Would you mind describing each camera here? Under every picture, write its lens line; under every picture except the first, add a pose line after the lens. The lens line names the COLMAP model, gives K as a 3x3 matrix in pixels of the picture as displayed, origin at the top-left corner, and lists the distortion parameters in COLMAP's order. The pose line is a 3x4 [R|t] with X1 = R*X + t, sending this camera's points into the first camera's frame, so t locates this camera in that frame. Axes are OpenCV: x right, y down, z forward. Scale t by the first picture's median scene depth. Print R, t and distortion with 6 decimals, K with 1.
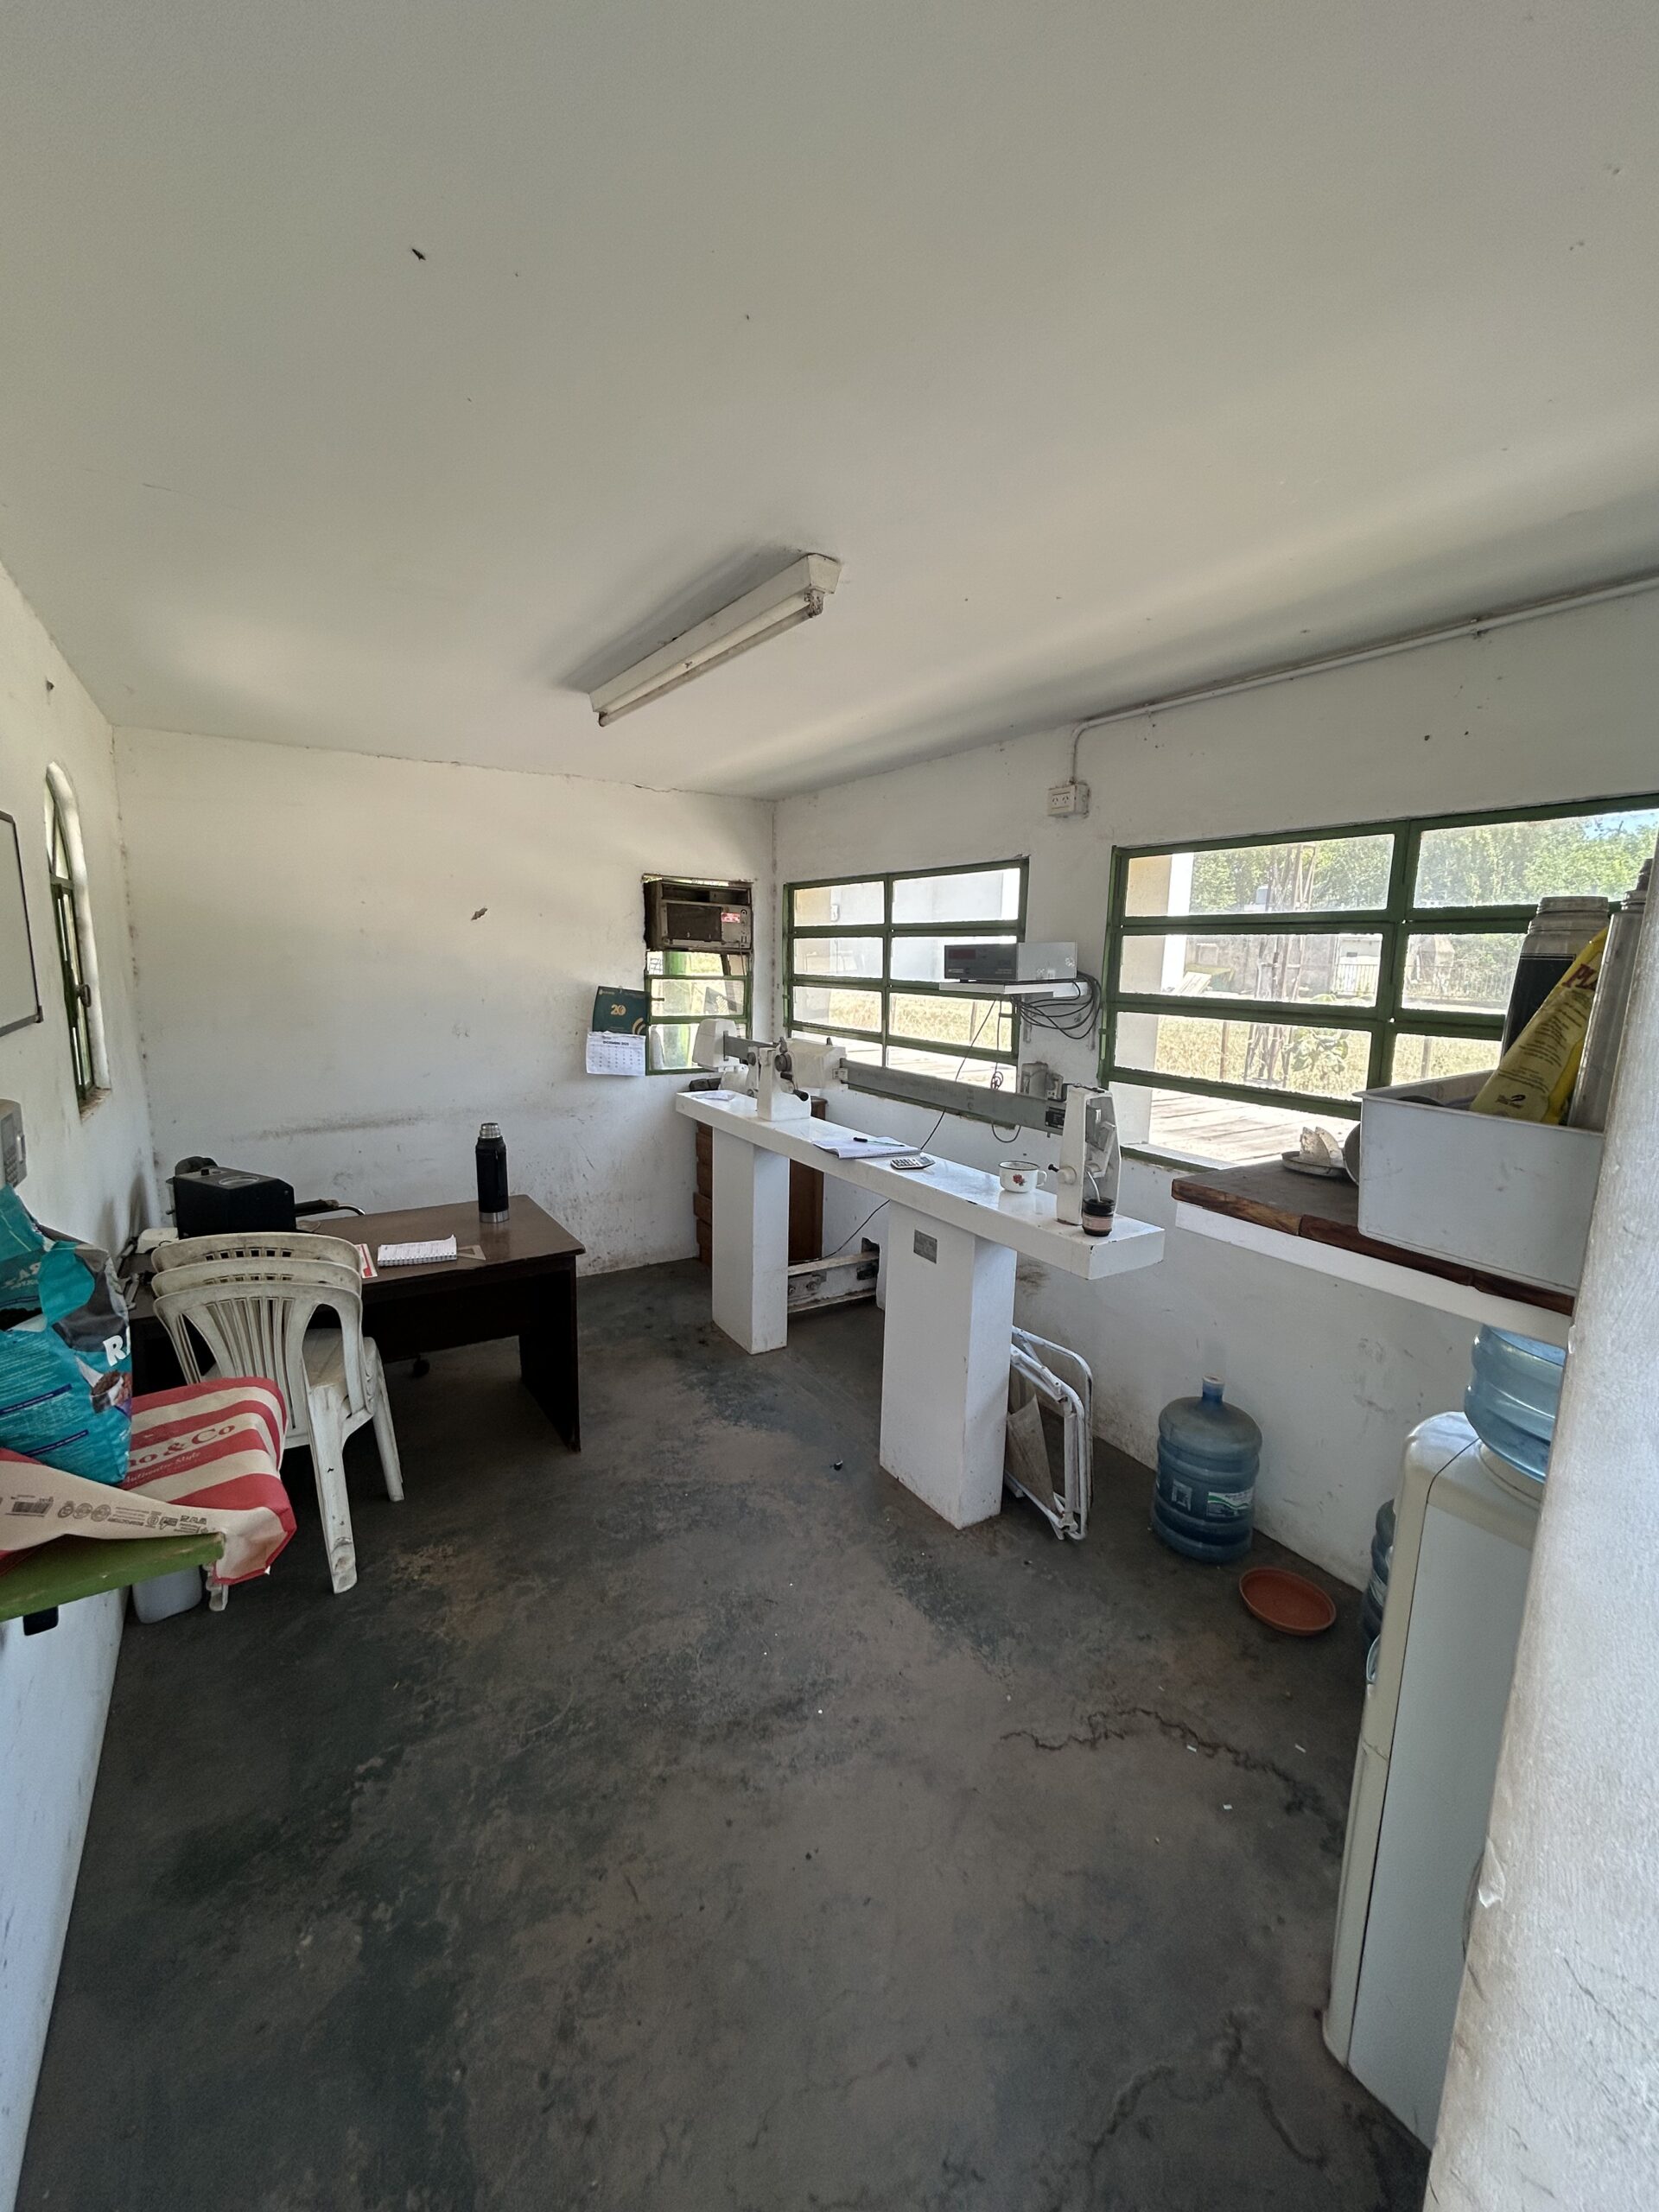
lens RADIAL K [[896.9, 0, 829.5], [0, 896.9, 1106.0], [0, 0, 1]] dist [-0.001378, -0.000217]
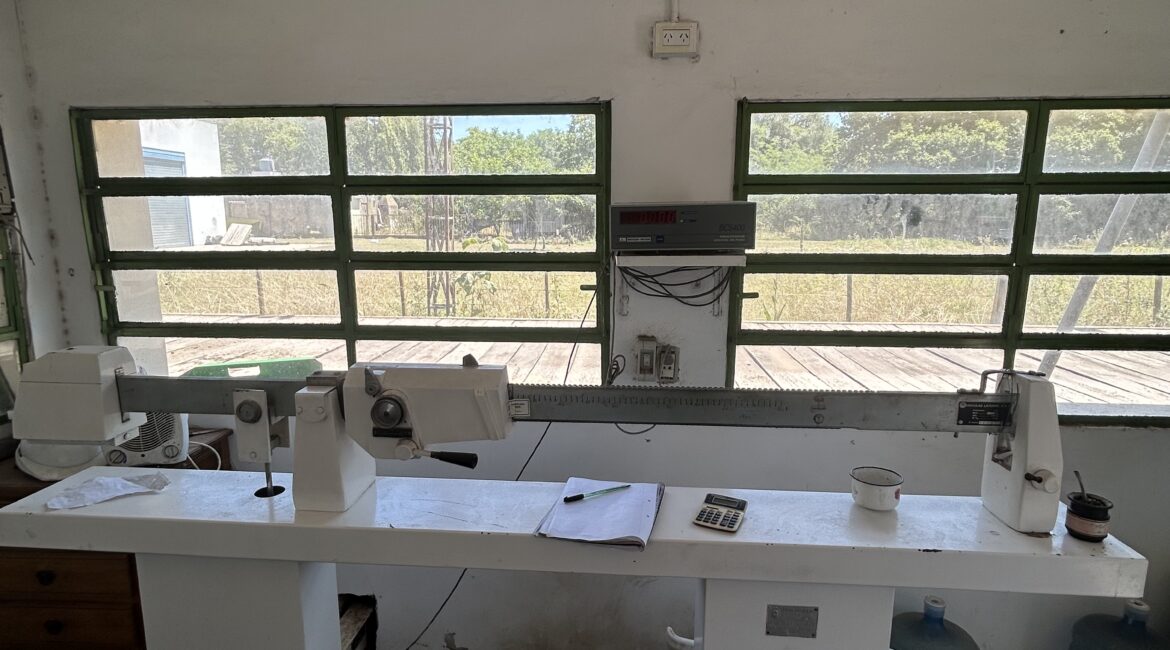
lens RADIAL K [[735.2, 0, 582.9], [0, 735.2, 370.5], [0, 0, 1]] dist [-0.003851, -0.000773]
pose [[0.606585, -0.178783, 0.774656, -0.306964], [0.144075, 0.982973, 0.114045, -0.086955], [-0.781855, 0.042431, 0.622015, 0.477405]]
